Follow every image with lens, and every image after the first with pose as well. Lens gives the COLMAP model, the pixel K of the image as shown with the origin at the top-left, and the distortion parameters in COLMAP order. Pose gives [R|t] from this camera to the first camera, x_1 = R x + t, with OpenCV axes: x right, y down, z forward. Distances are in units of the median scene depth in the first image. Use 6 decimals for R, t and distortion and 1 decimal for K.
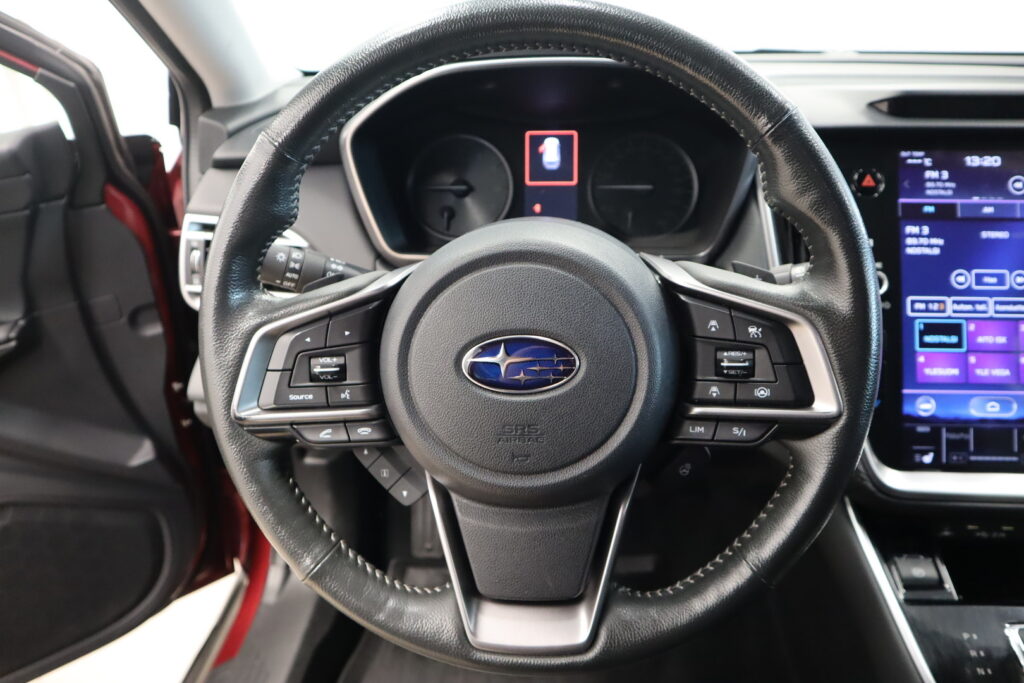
lens RADIAL K [[701.5, 0, 512.0], [0, 701.5, 341.5], [0, 0, 1]] dist [-0.104806, 0.047695]
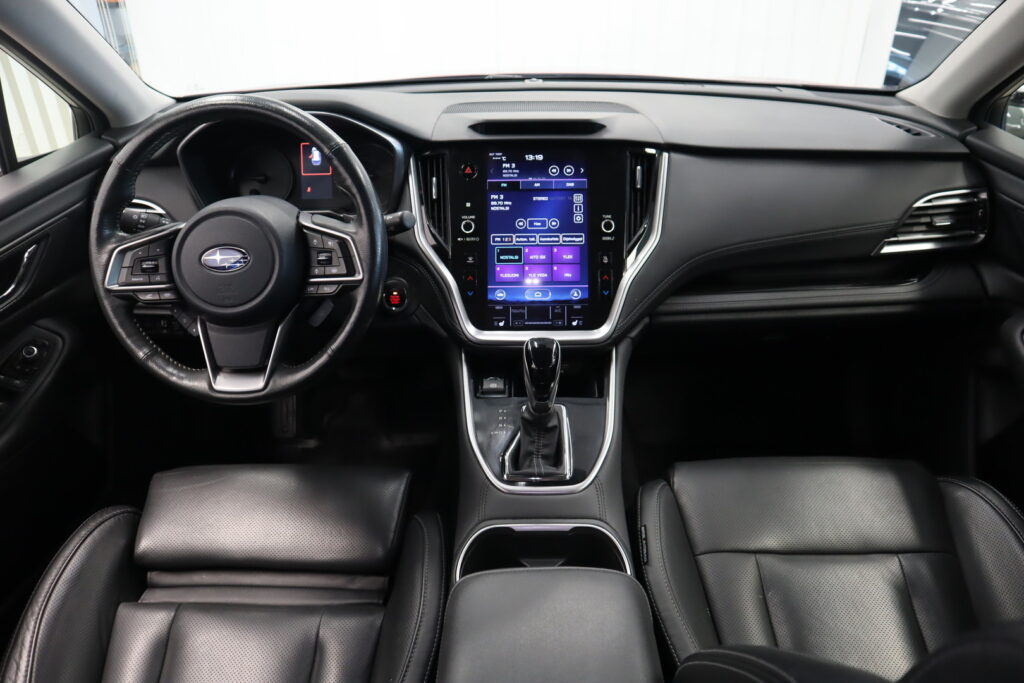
lens RADIAL K [[701.5, 0, 512.0], [0, 701.5, 341.5], [0, 0, 1]] dist [-0.104806, 0.047695]
pose [[0.998964, -0.015959, 0.042620, 0.561591], [0.014600, 0.999381, 0.032002, 0.160922], [-0.043105, -0.031346, 0.998579, -0.865947]]
